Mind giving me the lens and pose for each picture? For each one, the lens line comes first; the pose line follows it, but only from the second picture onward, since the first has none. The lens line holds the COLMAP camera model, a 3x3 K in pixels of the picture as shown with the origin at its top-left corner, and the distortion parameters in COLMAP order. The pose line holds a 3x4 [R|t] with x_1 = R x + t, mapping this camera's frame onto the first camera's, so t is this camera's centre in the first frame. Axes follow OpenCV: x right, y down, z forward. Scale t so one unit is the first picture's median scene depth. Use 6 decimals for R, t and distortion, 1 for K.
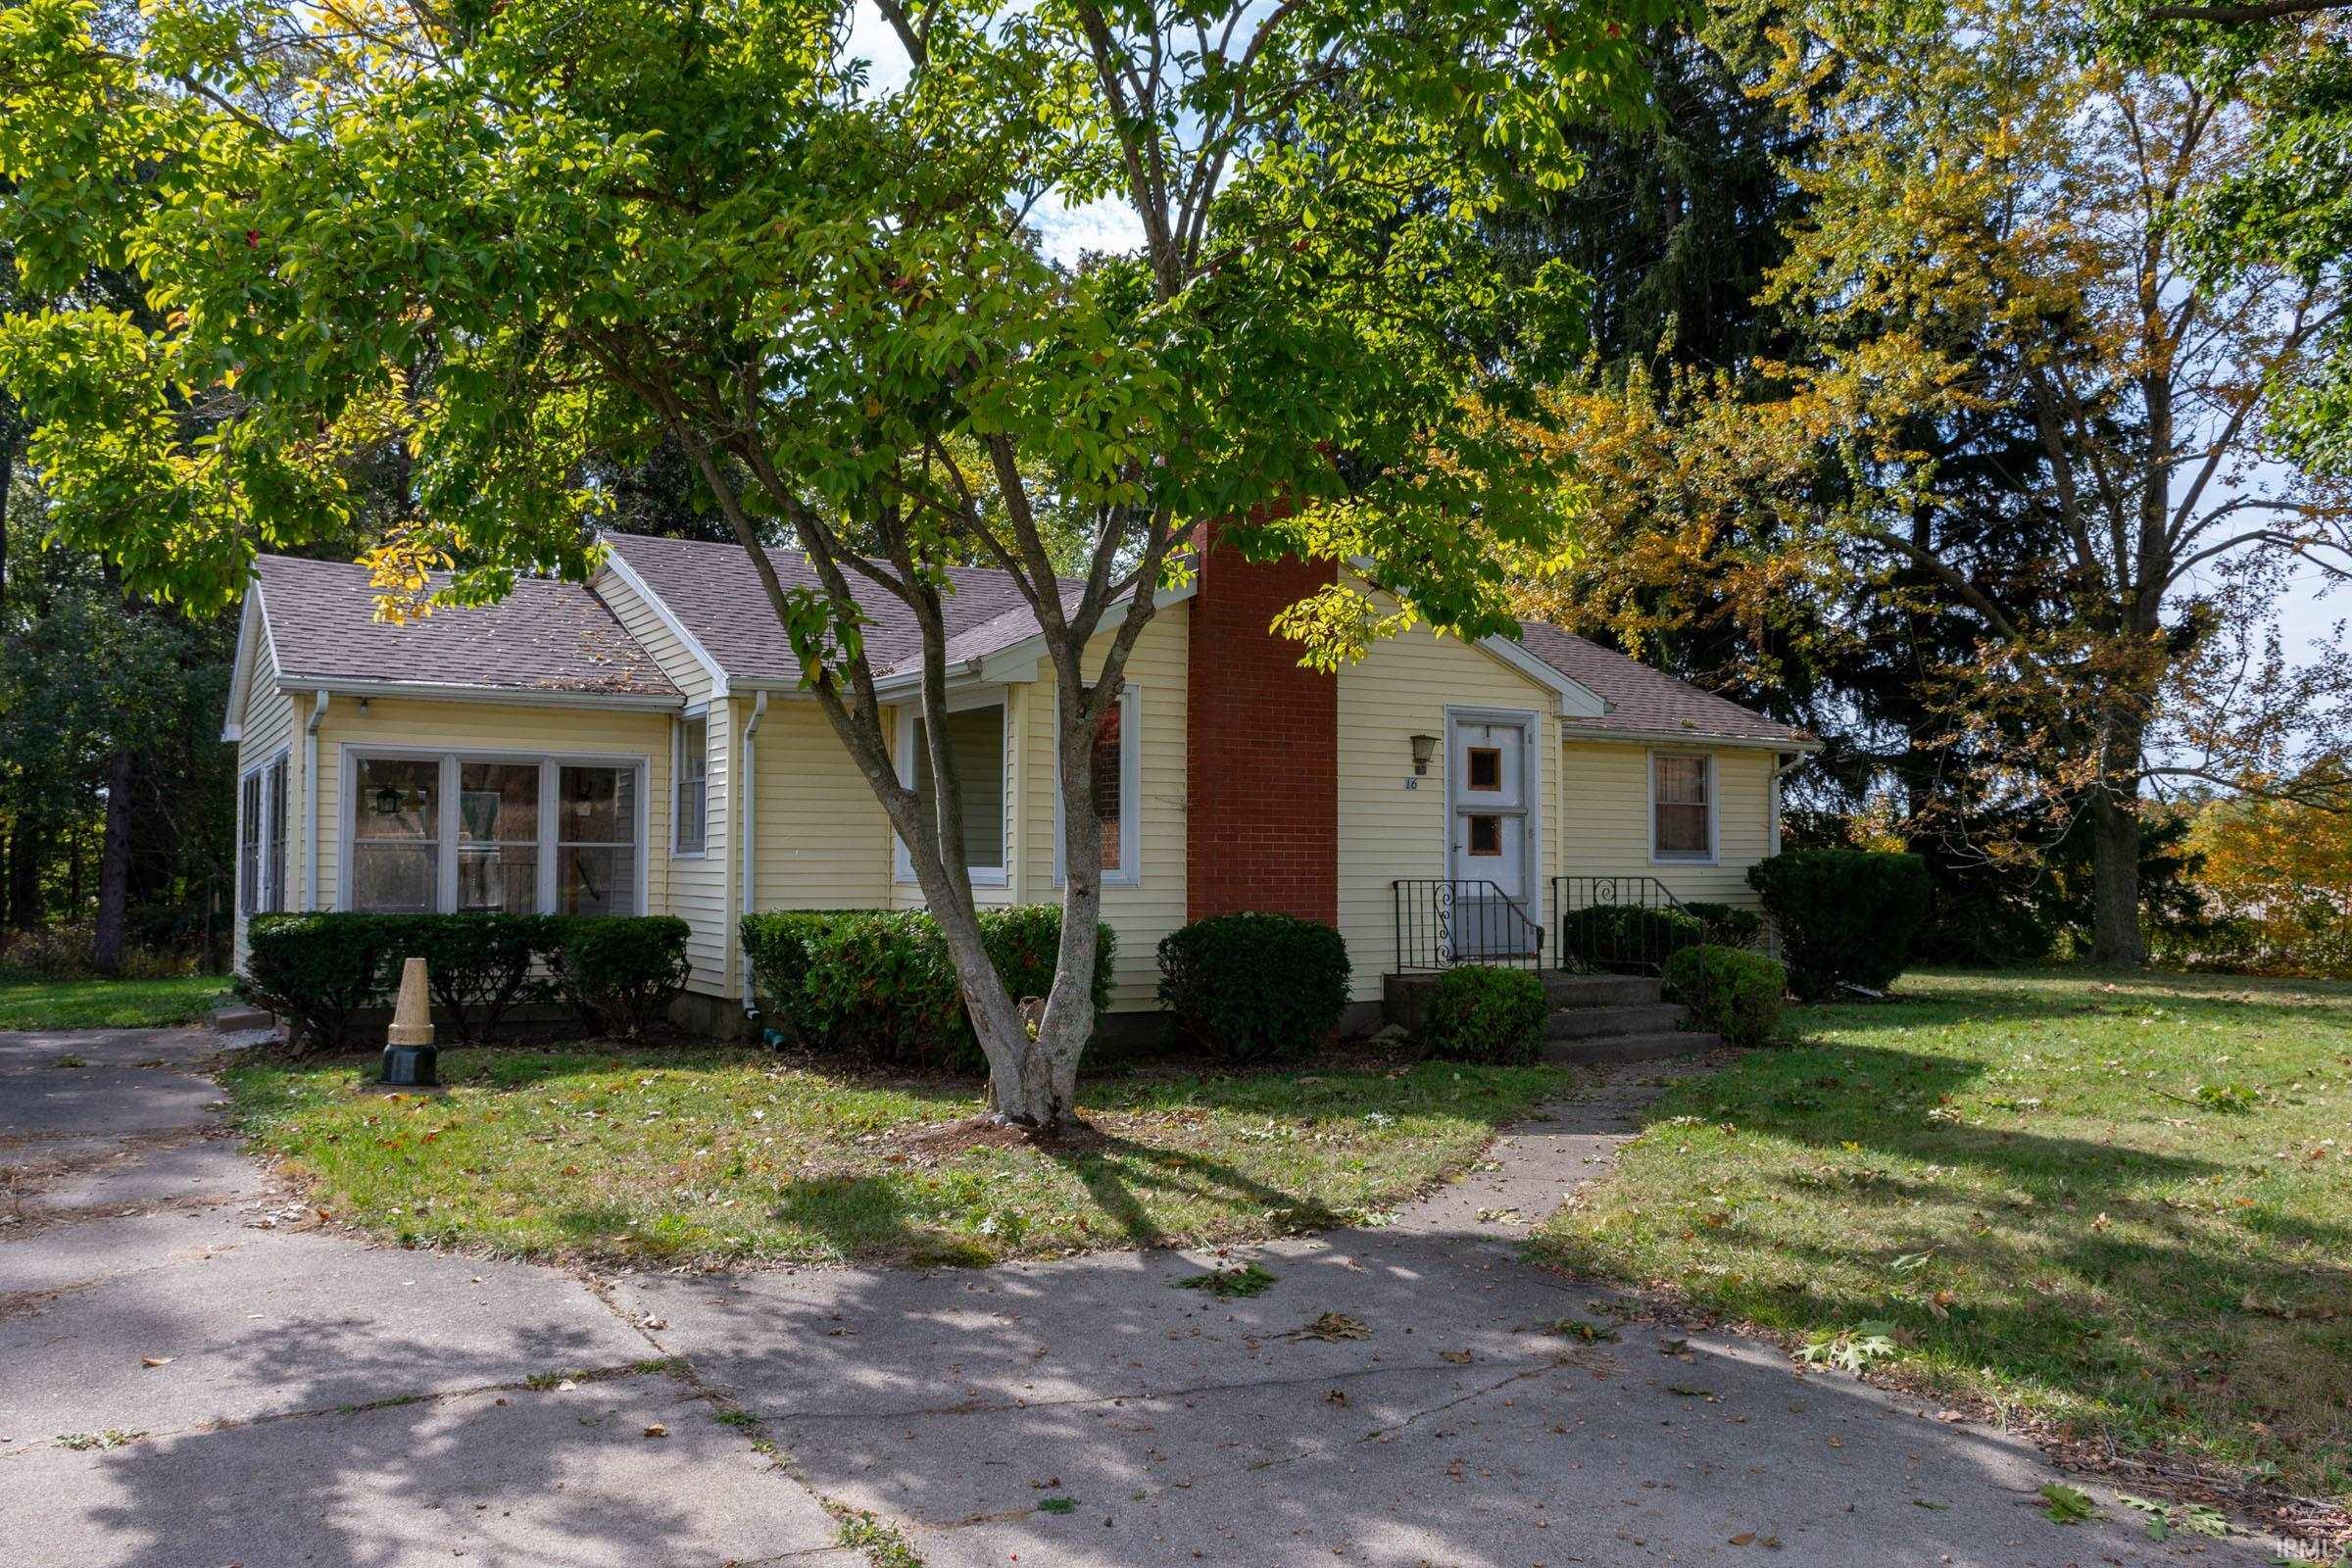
lens RADIAL K [[1776.5, 0, 1176.0], [0, 1776.5, 784.0], [0, 0, 1]] dist [-0.007299, -0.002842]
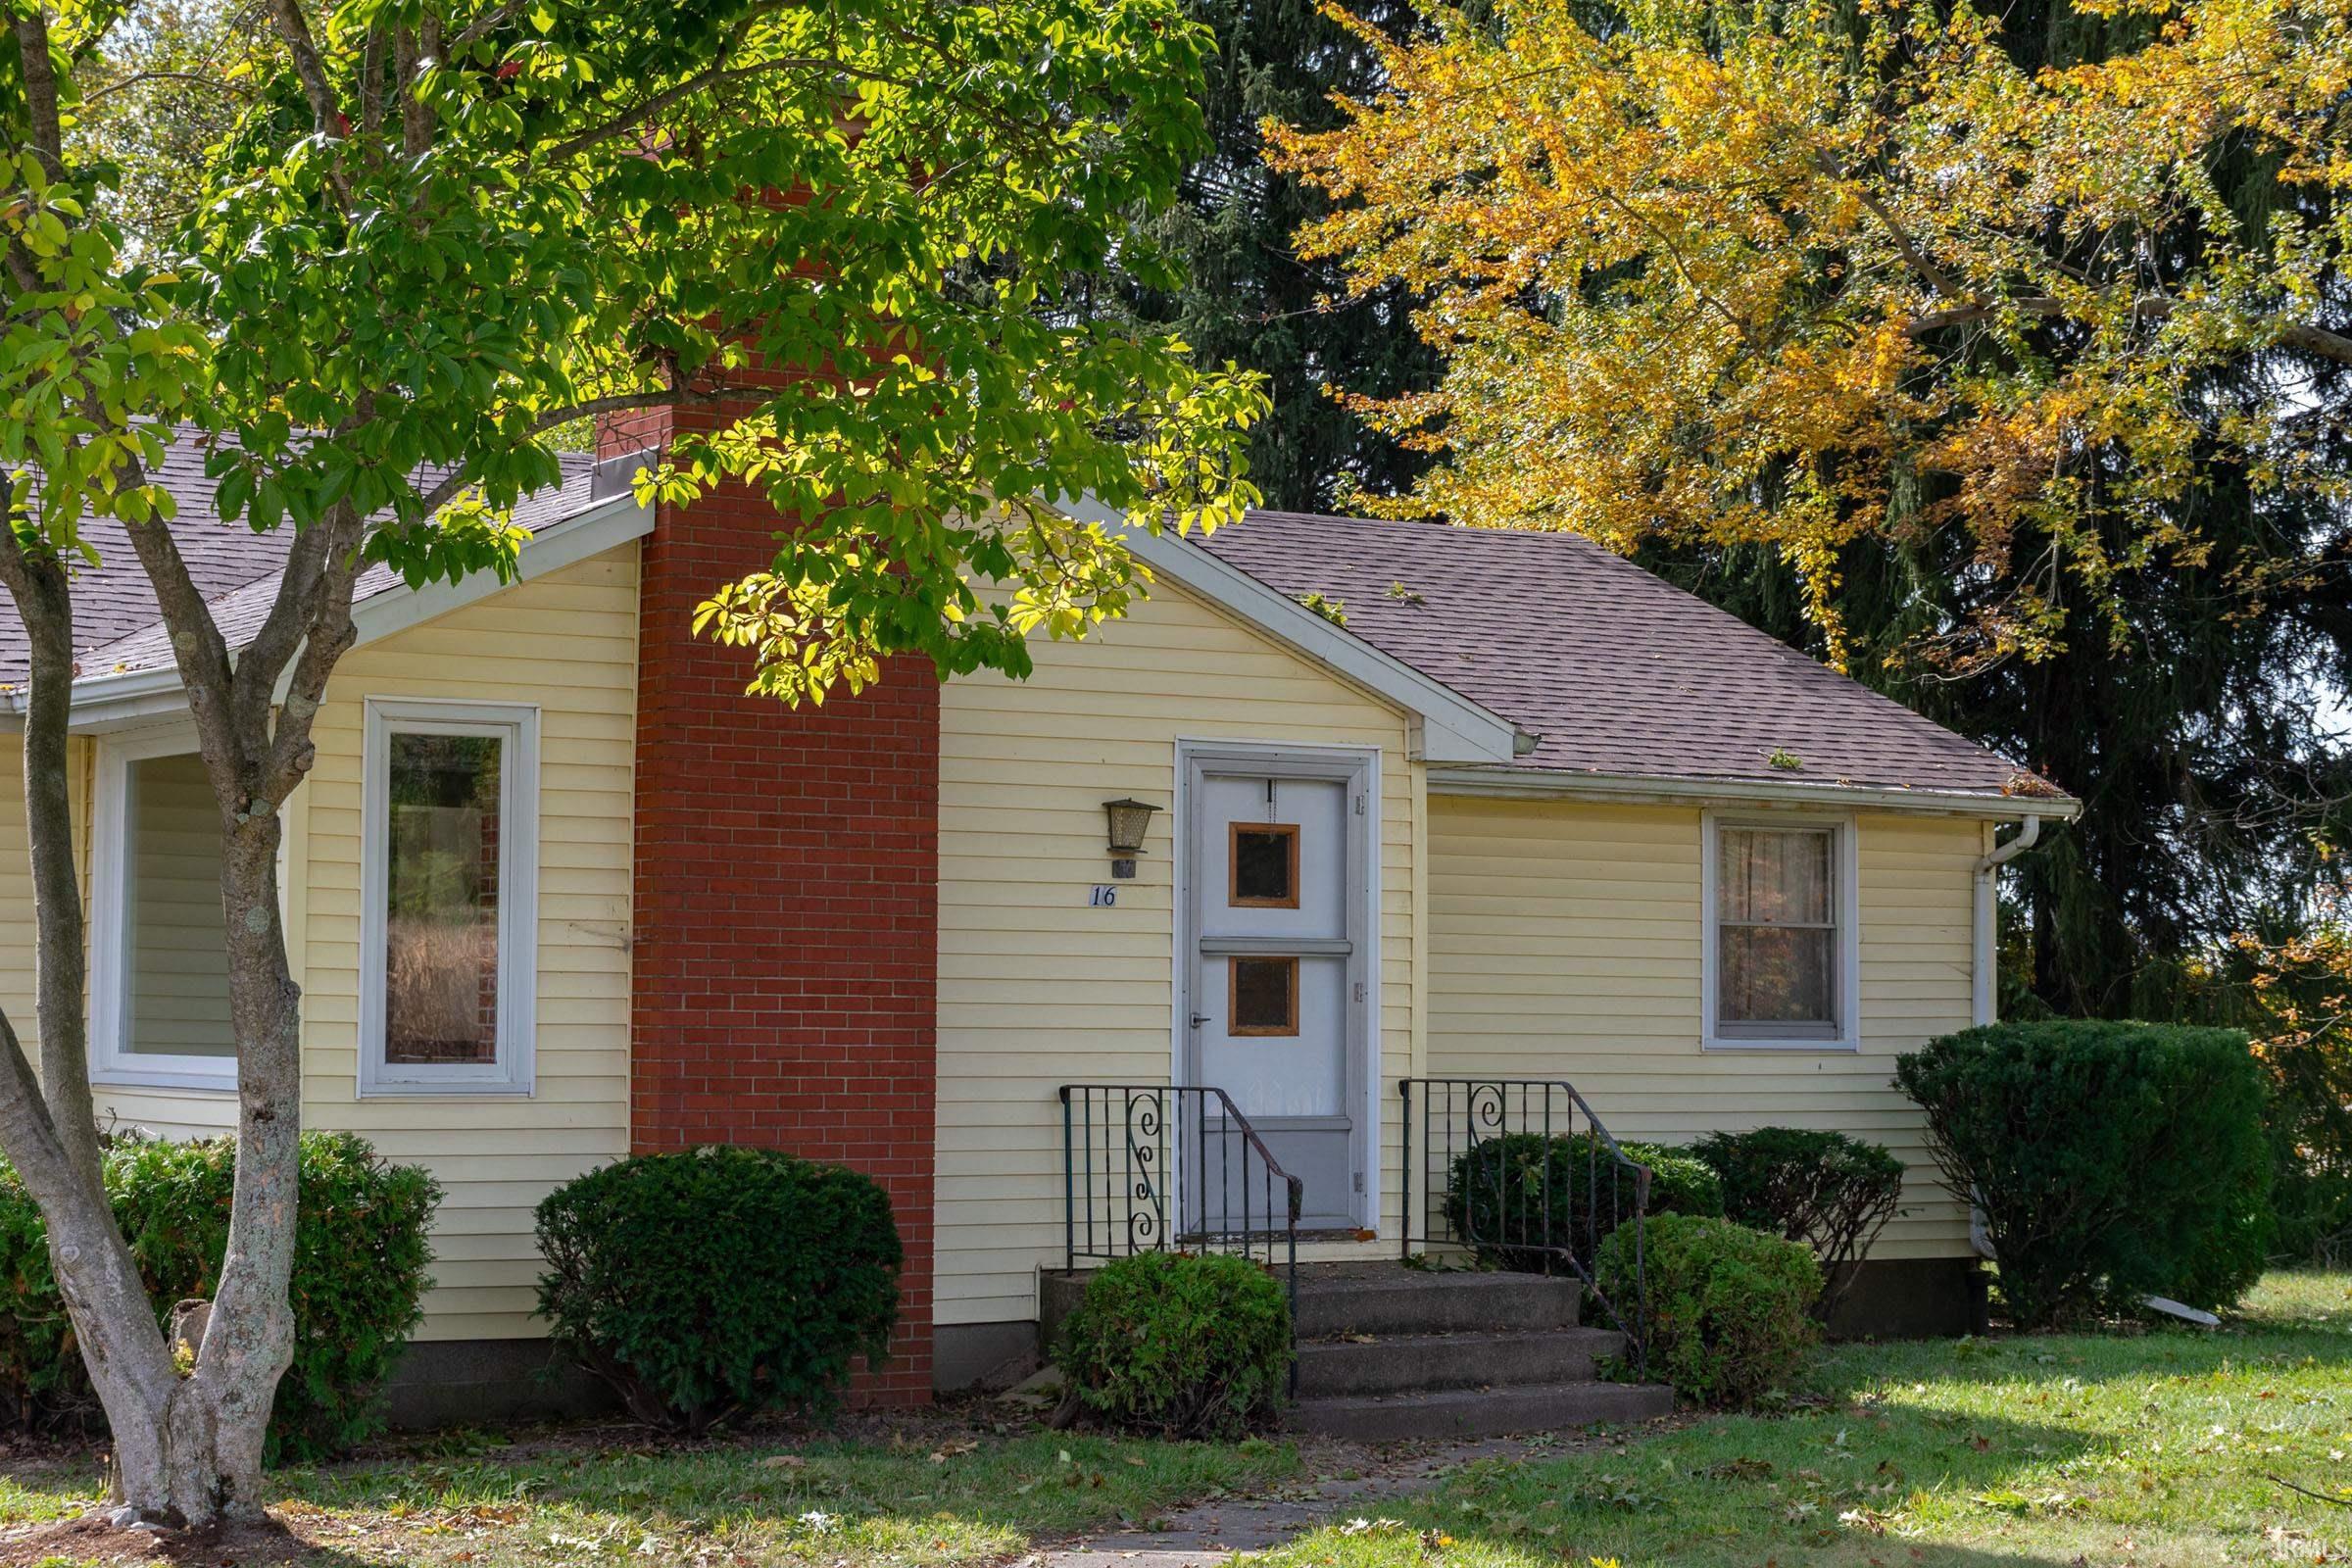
lens RADIAL K [[4277.6, 0, 1176.0], [0, 4277.6, 784.0], [0, 0, 1]] dist [0.005403, -0.058175]
pose [[0.999799, 0.005402, 0.019285, 0.133292], [-0.005203, 0.999933, -0.010331, -0.020121], [-0.019340, 0.010229, 0.999761, -0.235197]]
